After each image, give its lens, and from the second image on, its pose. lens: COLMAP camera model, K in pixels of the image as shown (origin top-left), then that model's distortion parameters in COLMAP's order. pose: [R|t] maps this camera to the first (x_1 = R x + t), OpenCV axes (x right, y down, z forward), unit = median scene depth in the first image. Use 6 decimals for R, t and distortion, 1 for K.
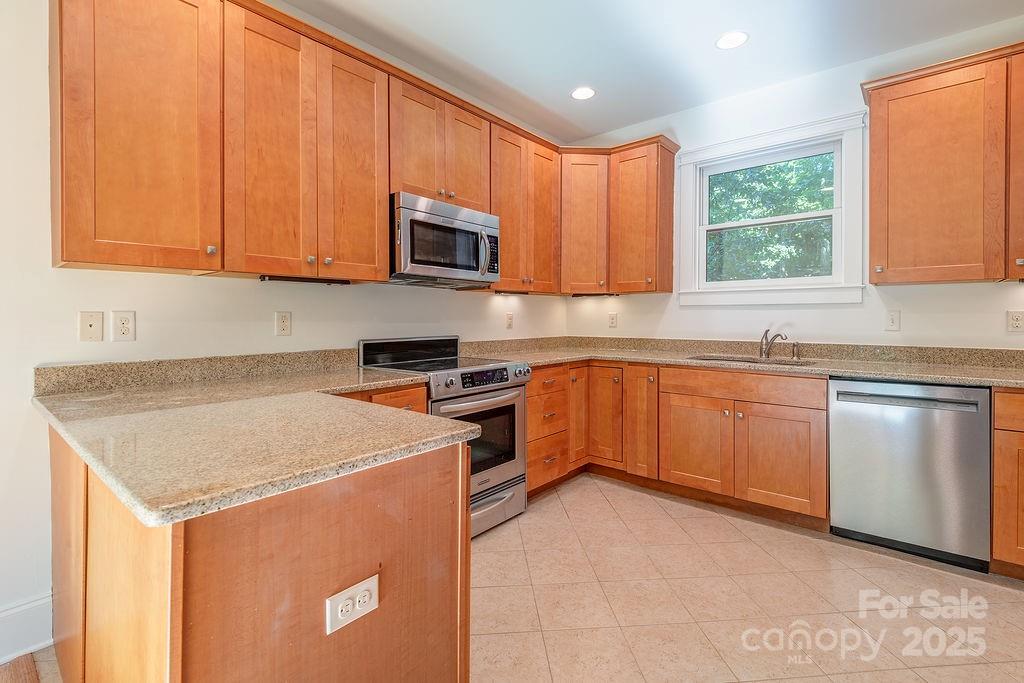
lens RADIAL K [[472.4, 0, 541.6], [0, 472.4, 311.7], [0, 0, 1]] dist [0.001258, -0.000007]
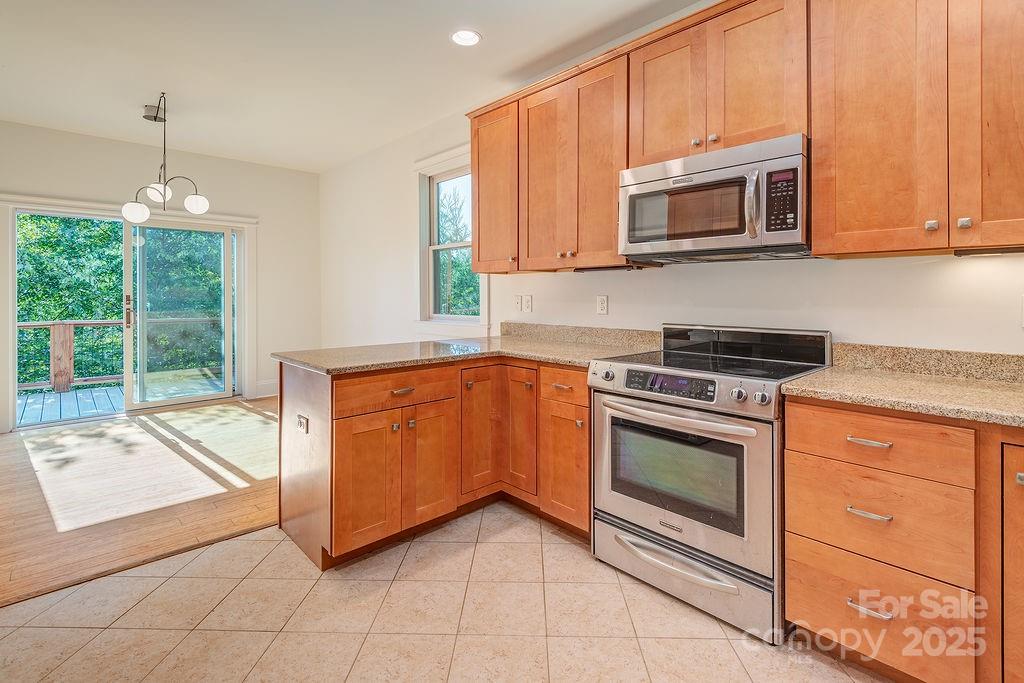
lens RADIAL K [[439.9, 0, 505.3], [0, 439.9, 296.2], [0, 0, 1]] dist [-0.002496, -0.000276]
pose [[-0.133276, -0.001045, -0.991078, 0.564575], [0.002998, 0.999994, -0.001457, 0.003241], [0.991074, -0.003165, -0.133272, 0.804619]]
